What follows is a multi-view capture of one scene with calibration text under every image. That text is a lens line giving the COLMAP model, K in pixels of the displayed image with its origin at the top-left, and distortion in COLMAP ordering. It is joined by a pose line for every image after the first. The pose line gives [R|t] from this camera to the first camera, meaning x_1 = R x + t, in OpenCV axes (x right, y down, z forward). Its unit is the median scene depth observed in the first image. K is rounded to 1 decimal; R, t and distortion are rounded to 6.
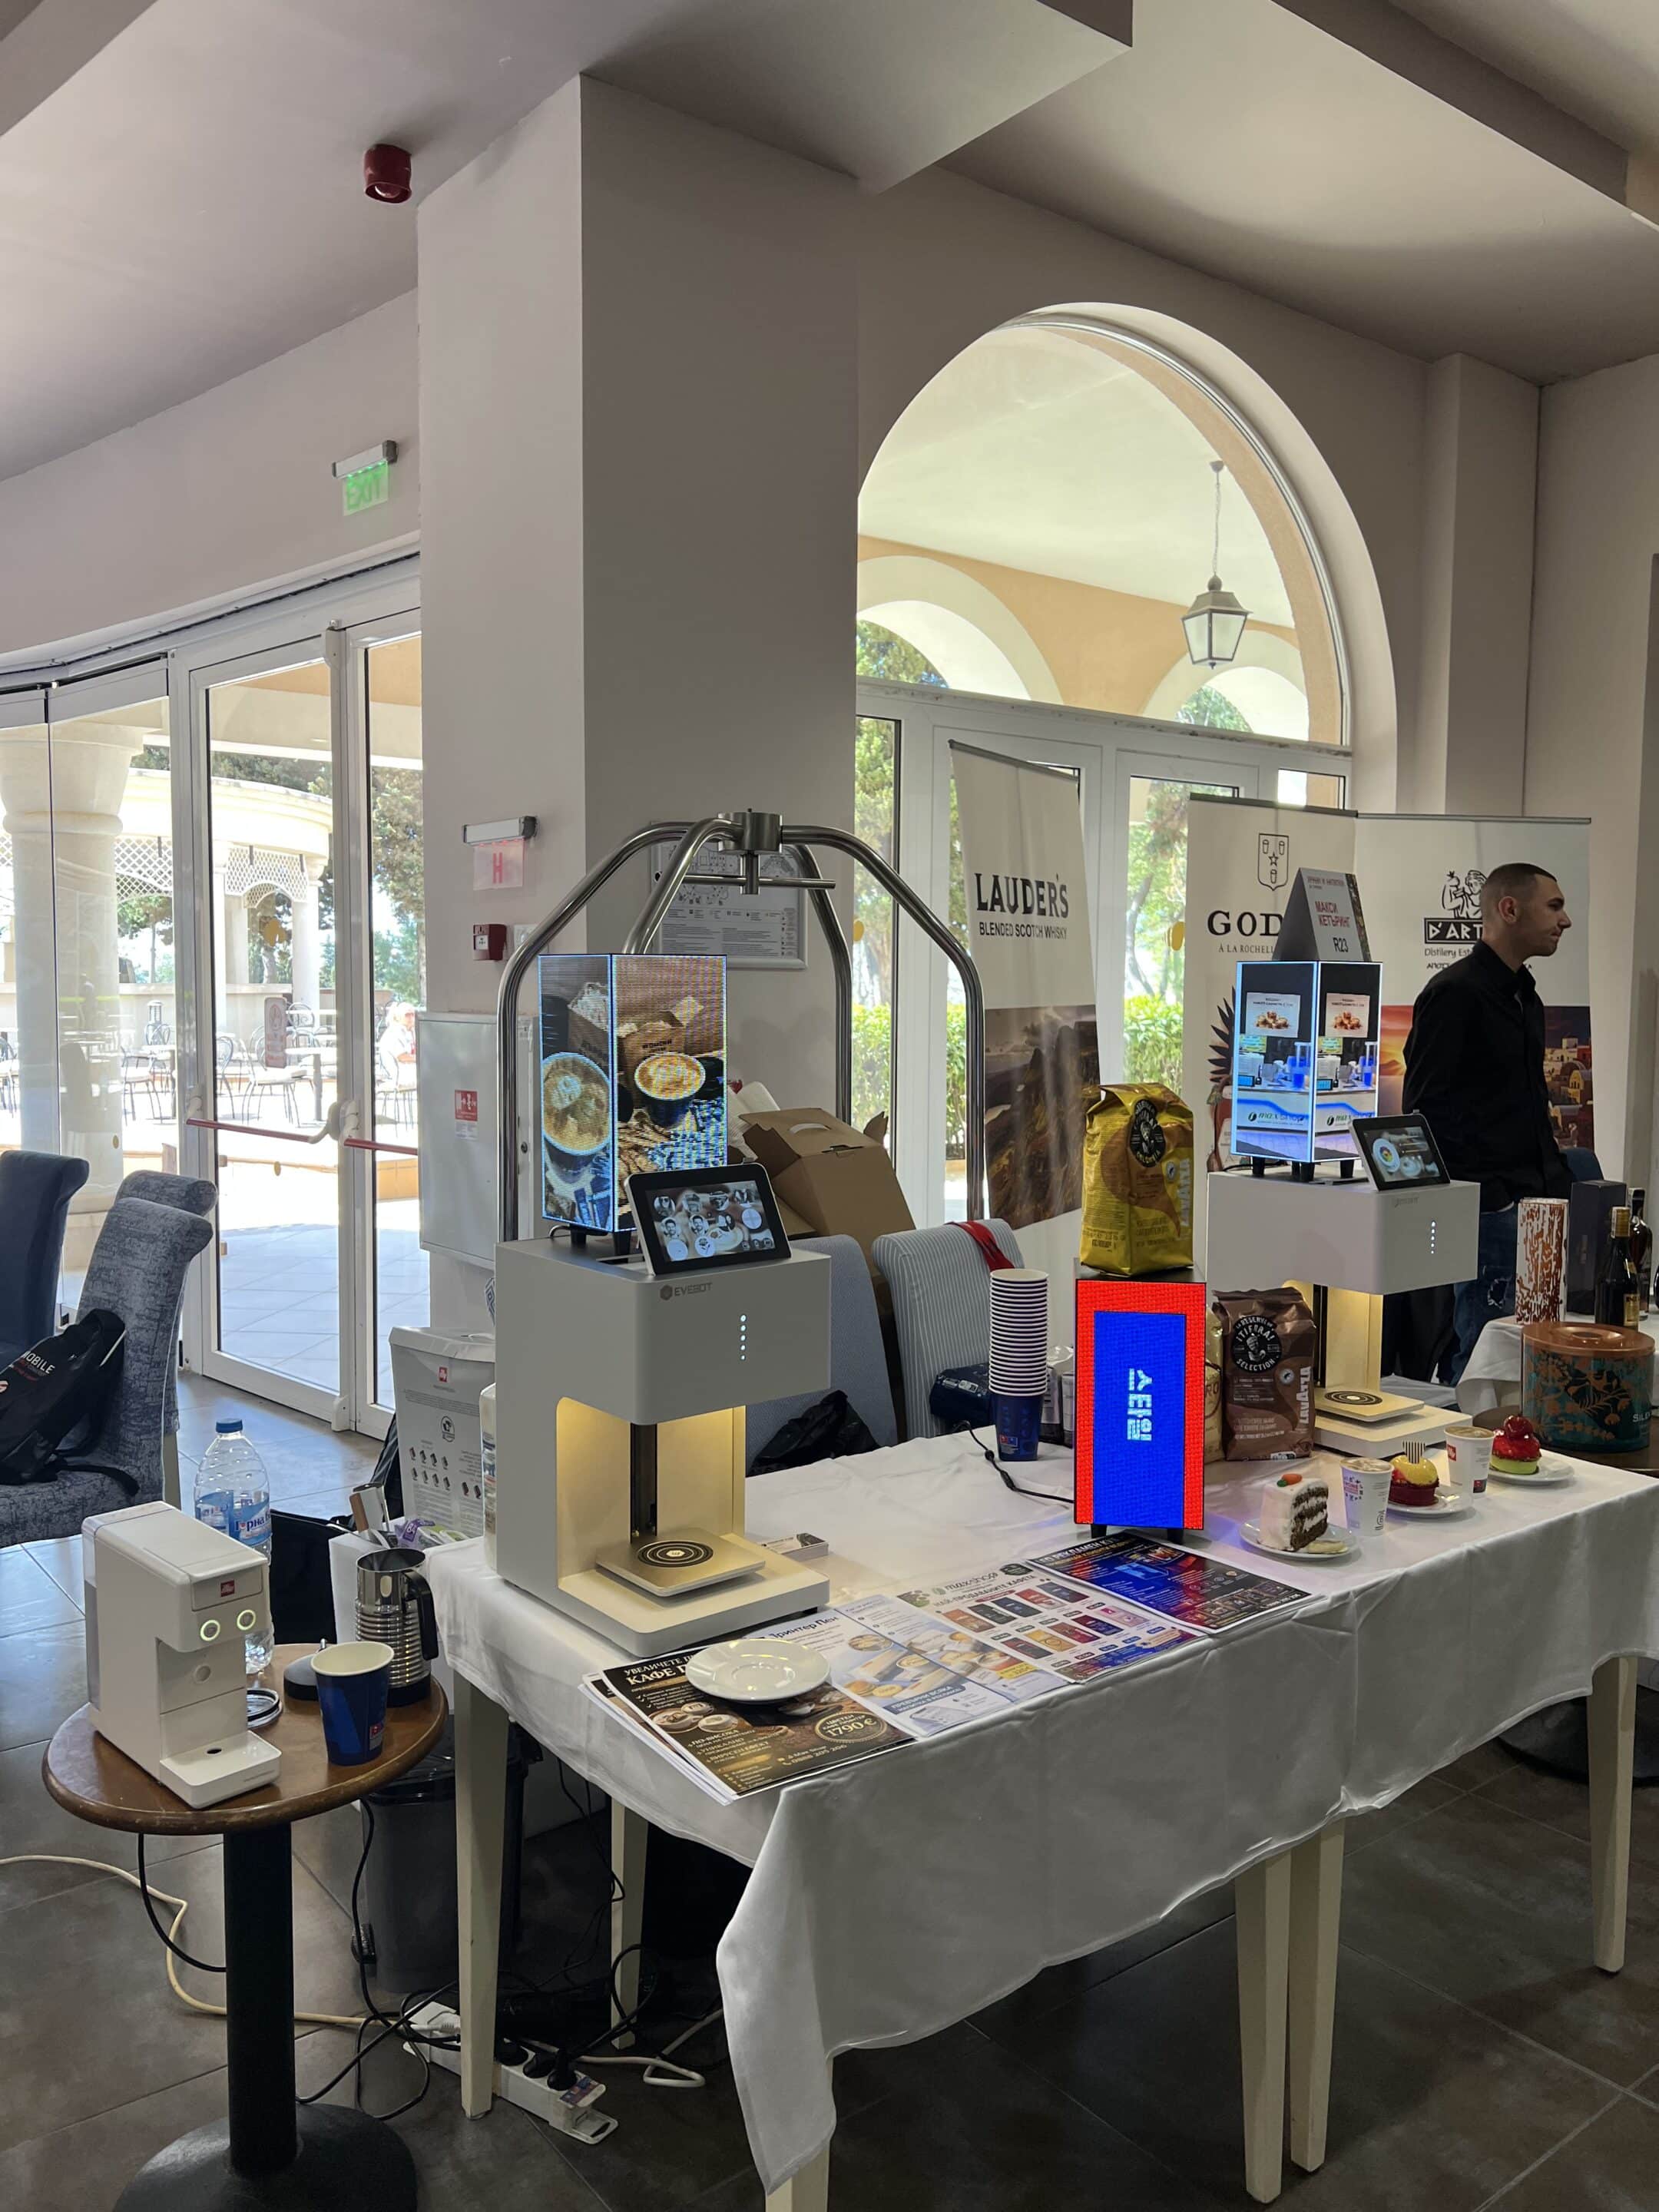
lens RADIAL K [[1677.7, 0, 829.5], [0, 1677.7, 1106.0], [0, 0, 1]] dist [0.177051, -0.000241]
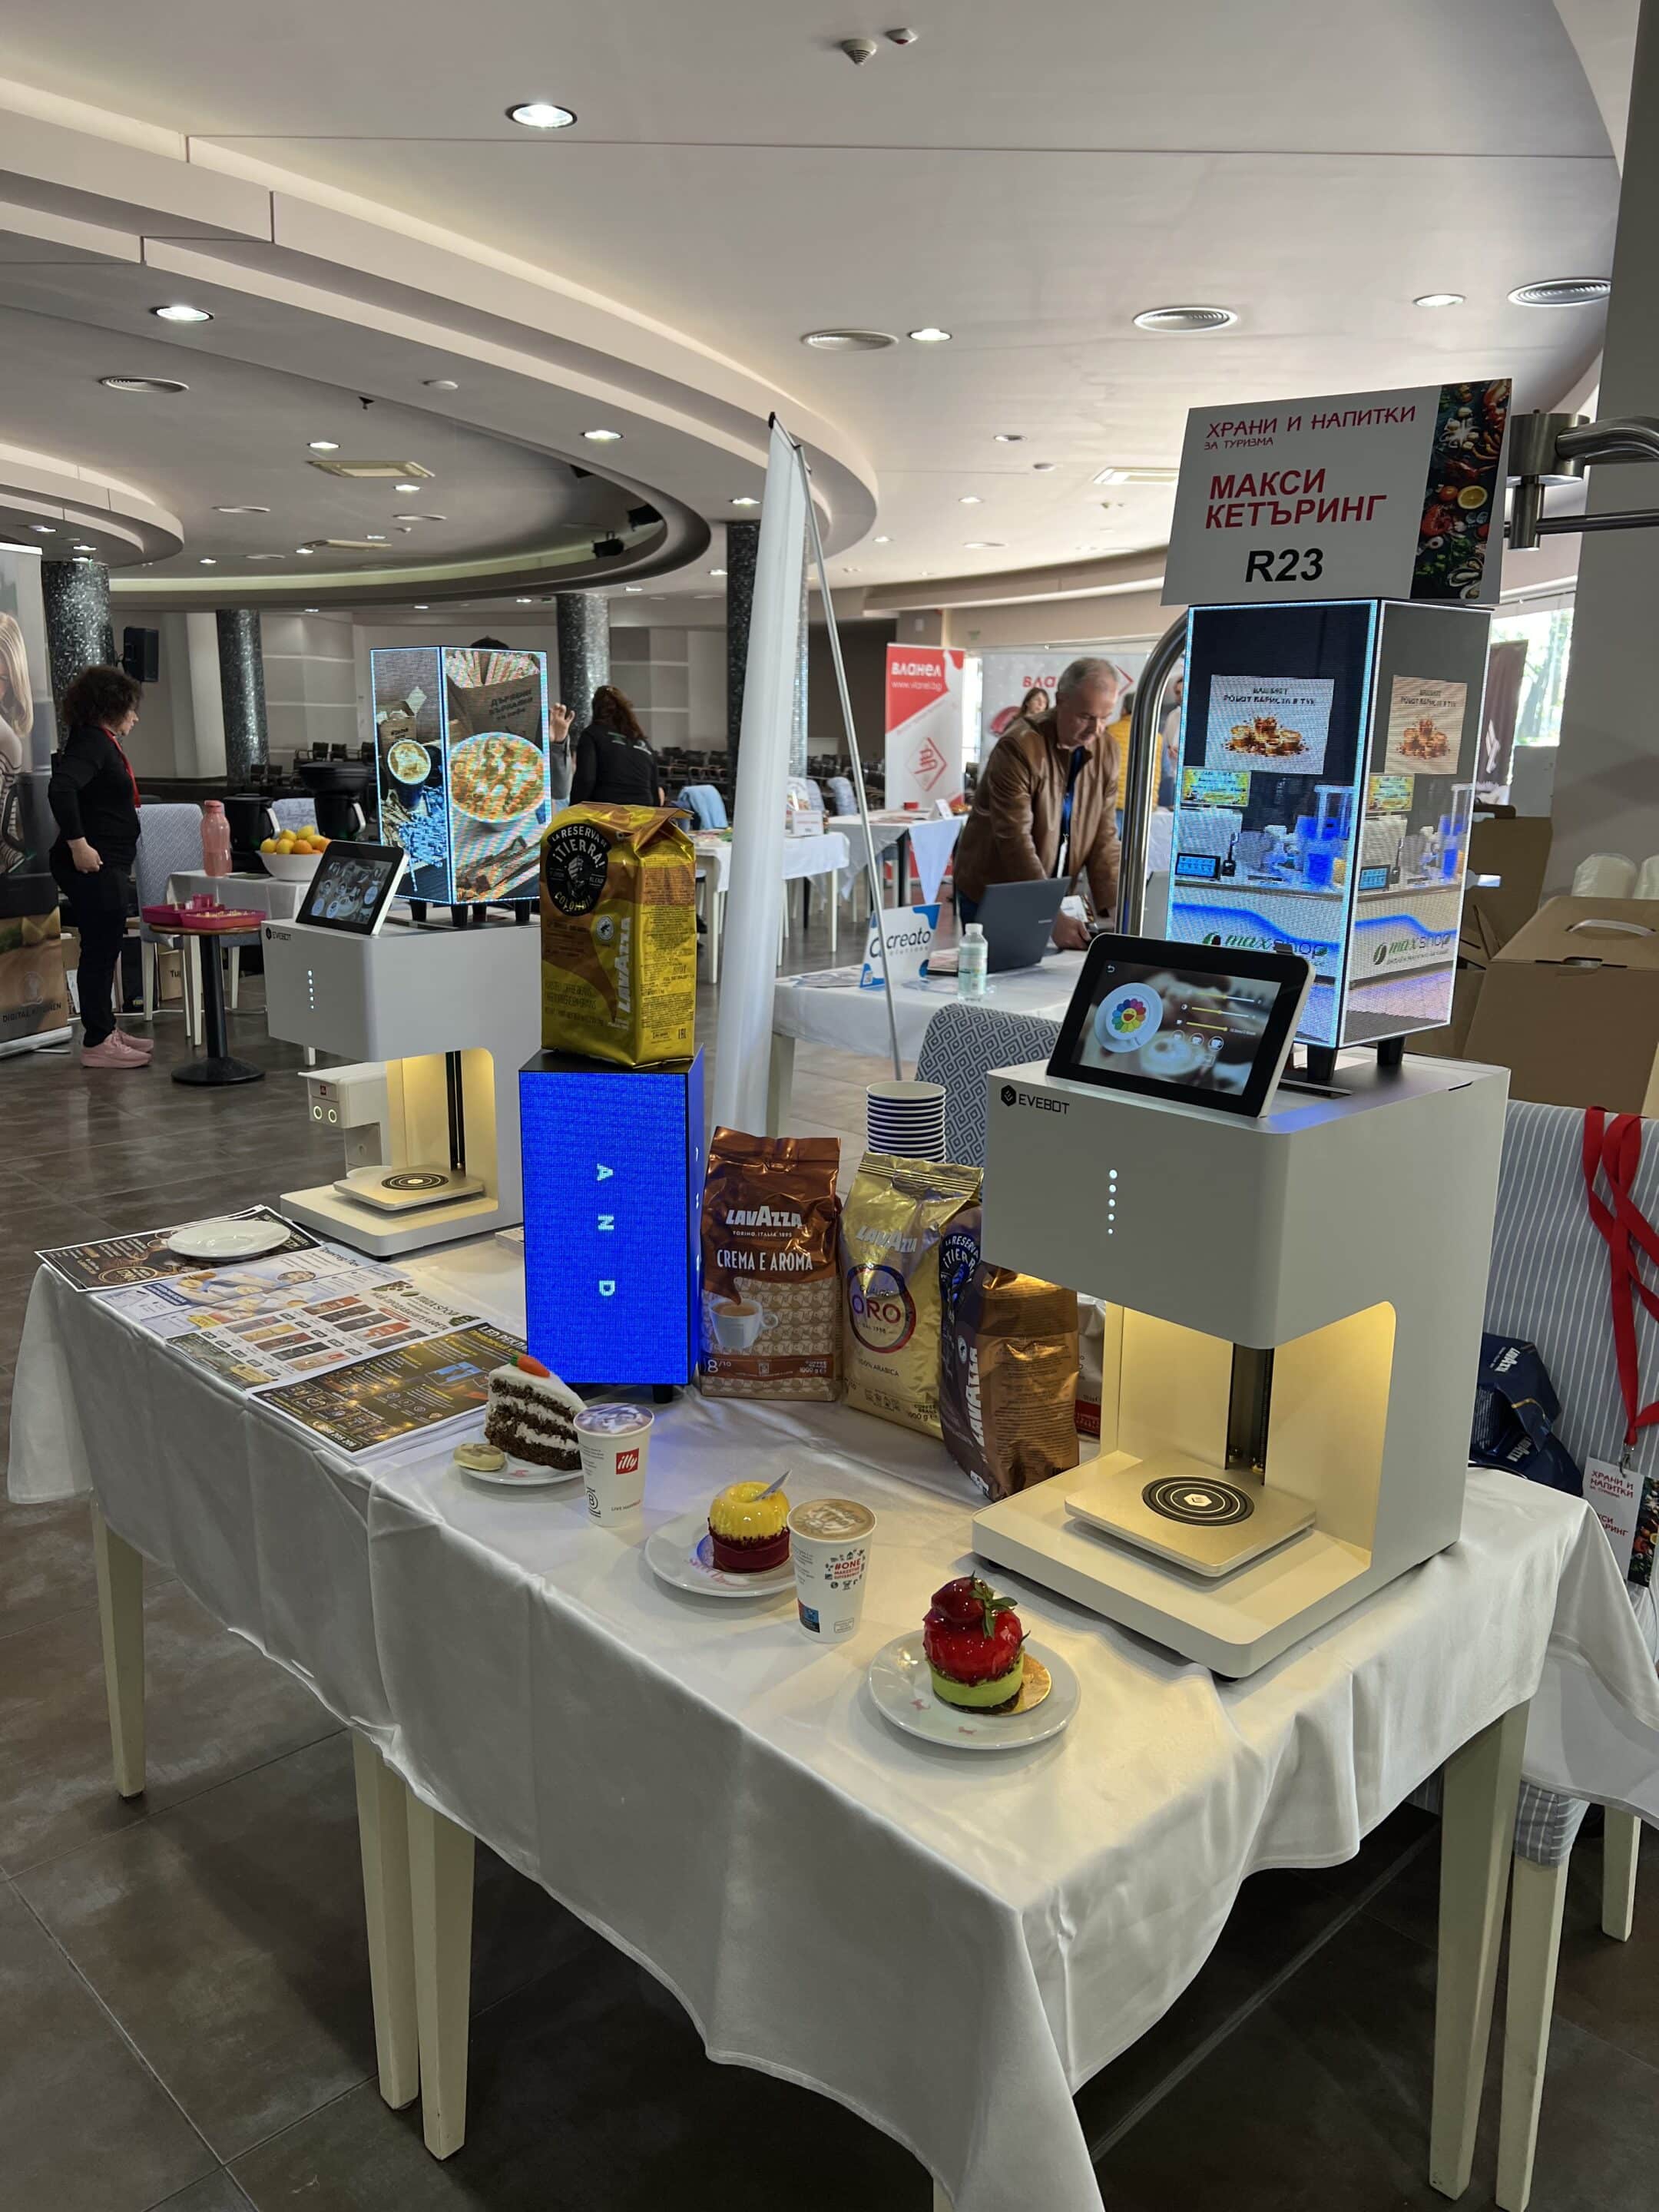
lens RADIAL K [[1677.7, 0, 829.5], [0, 1677.7, 1106.0], [0, 0, 1]] dist [0.177051, -0.000241]
pose [[0.079031, 0.208871, -0.974745, 1.050253], [-0.090164, 0.975293, 0.201678, -0.047606], [0.992786, 0.071948, 0.095911, 1.157707]]
